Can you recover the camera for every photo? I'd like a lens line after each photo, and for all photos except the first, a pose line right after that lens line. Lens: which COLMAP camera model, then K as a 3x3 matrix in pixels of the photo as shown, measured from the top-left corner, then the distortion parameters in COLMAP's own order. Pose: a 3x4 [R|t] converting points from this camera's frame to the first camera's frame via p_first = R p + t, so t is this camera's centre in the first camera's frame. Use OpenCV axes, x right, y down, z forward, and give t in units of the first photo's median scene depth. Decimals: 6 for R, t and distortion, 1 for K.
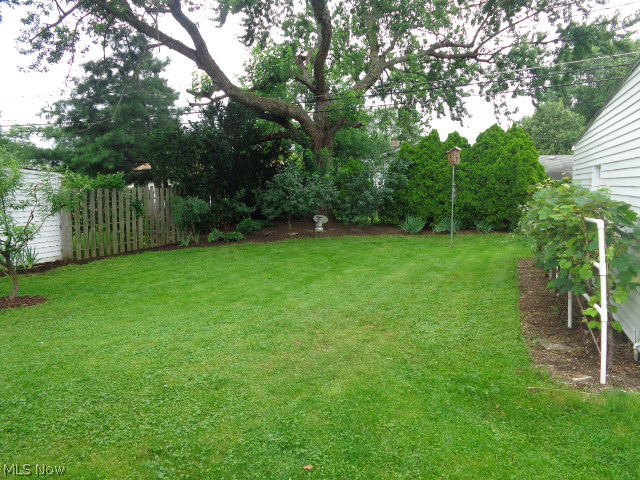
lens RADIAL K [[473.6, 0, 319.2], [0, 473.6, 240.4], [0, 0, 1]] dist [-0.010570, -0.005718]
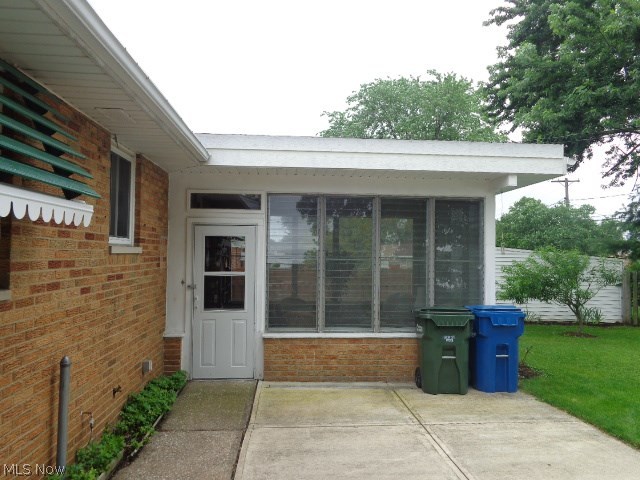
lens RADIAL K [[473.6, 0, 320.2], [0, 473.6, 242.6], [0, 0, 1]] dist [-0.010570, -0.005718]
pose [[0.430487, -0.026046, -0.902221, 0.279149], [-0.121338, 0.988840, -0.086442, 0.032363], [0.894404, 0.146685, 0.422522, -0.345302]]
